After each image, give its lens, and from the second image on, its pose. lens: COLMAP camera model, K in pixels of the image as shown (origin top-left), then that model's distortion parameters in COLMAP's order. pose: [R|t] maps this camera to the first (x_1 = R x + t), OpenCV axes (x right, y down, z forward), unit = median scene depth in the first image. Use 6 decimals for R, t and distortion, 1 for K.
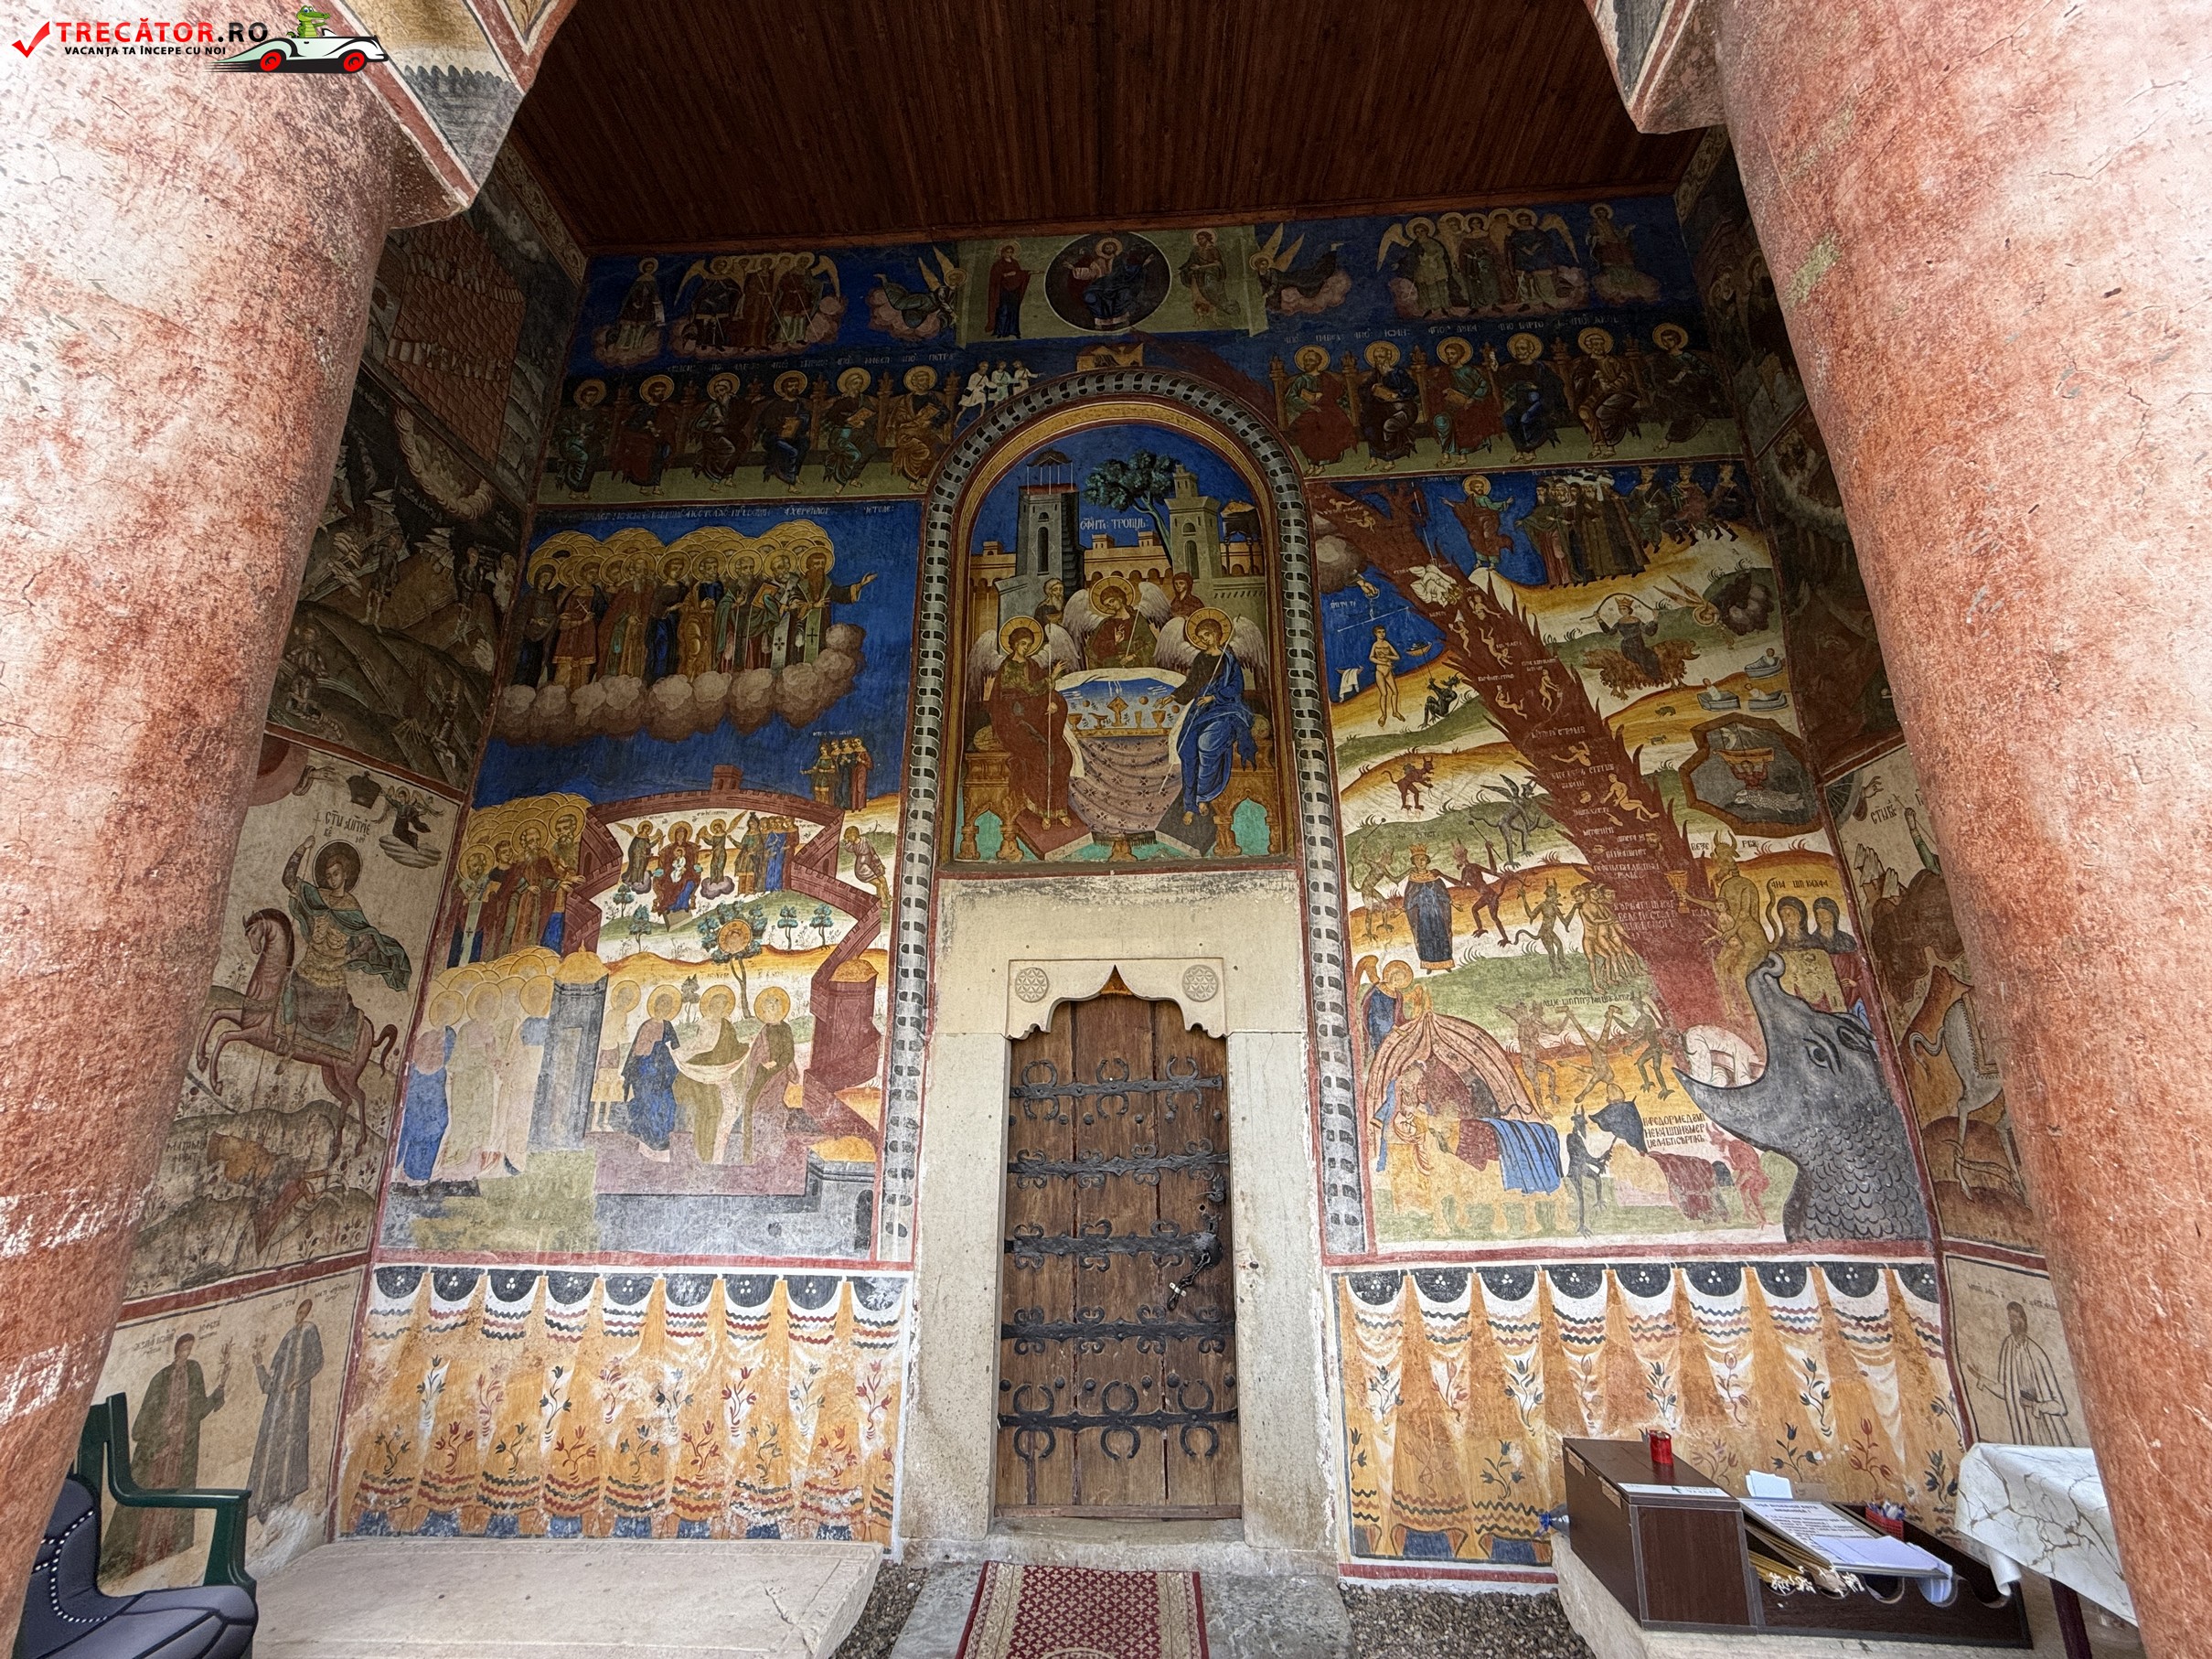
lens RADIAL K [[892.0, 0, 1096.5], [0, 892.0, 834.8], [0, 0, 1]] dist [-0.001636, -0.000087]
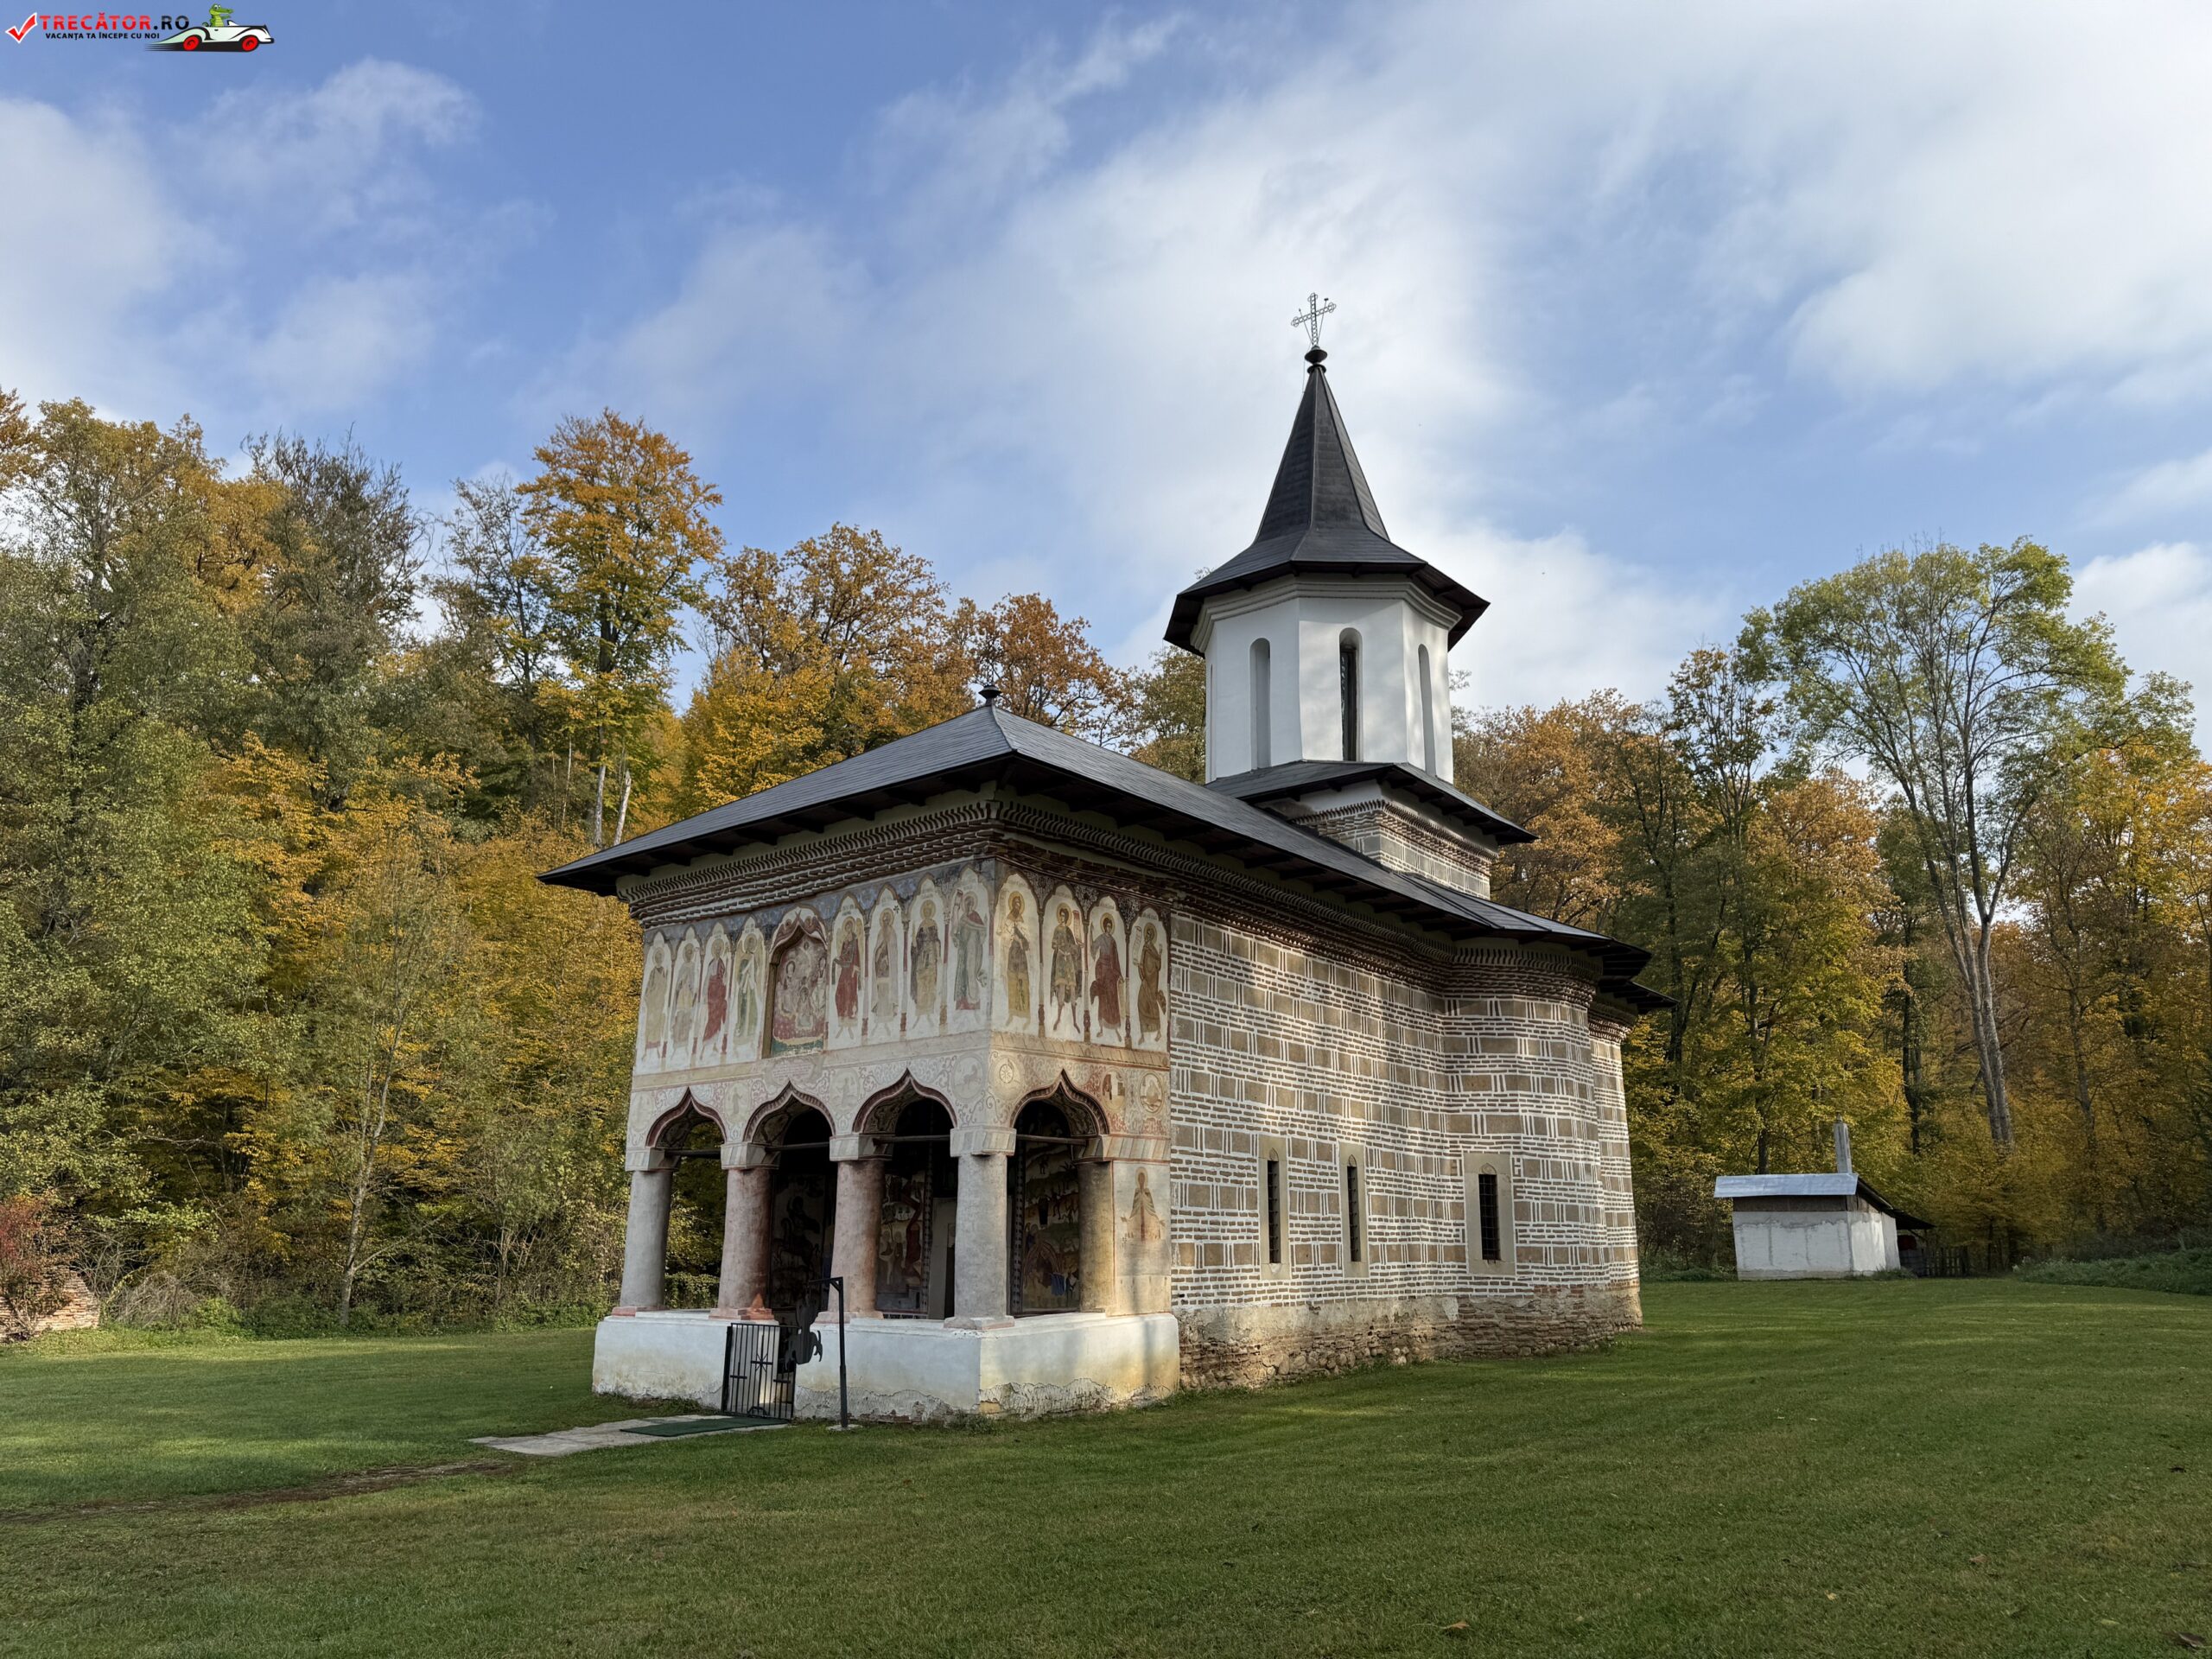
lens RADIAL K [[1549.1, 0, 1112.6], [0, 1549.1, 821.4], [0, 0, 1]] dist [0.034625, 0.000128]
pose [[0.817457, -0.148489, -0.556521, 3.882801], [0.154829, 0.987285, -0.036002, -1.045386], [0.554791, -0.056736, 0.830053, -3.403542]]
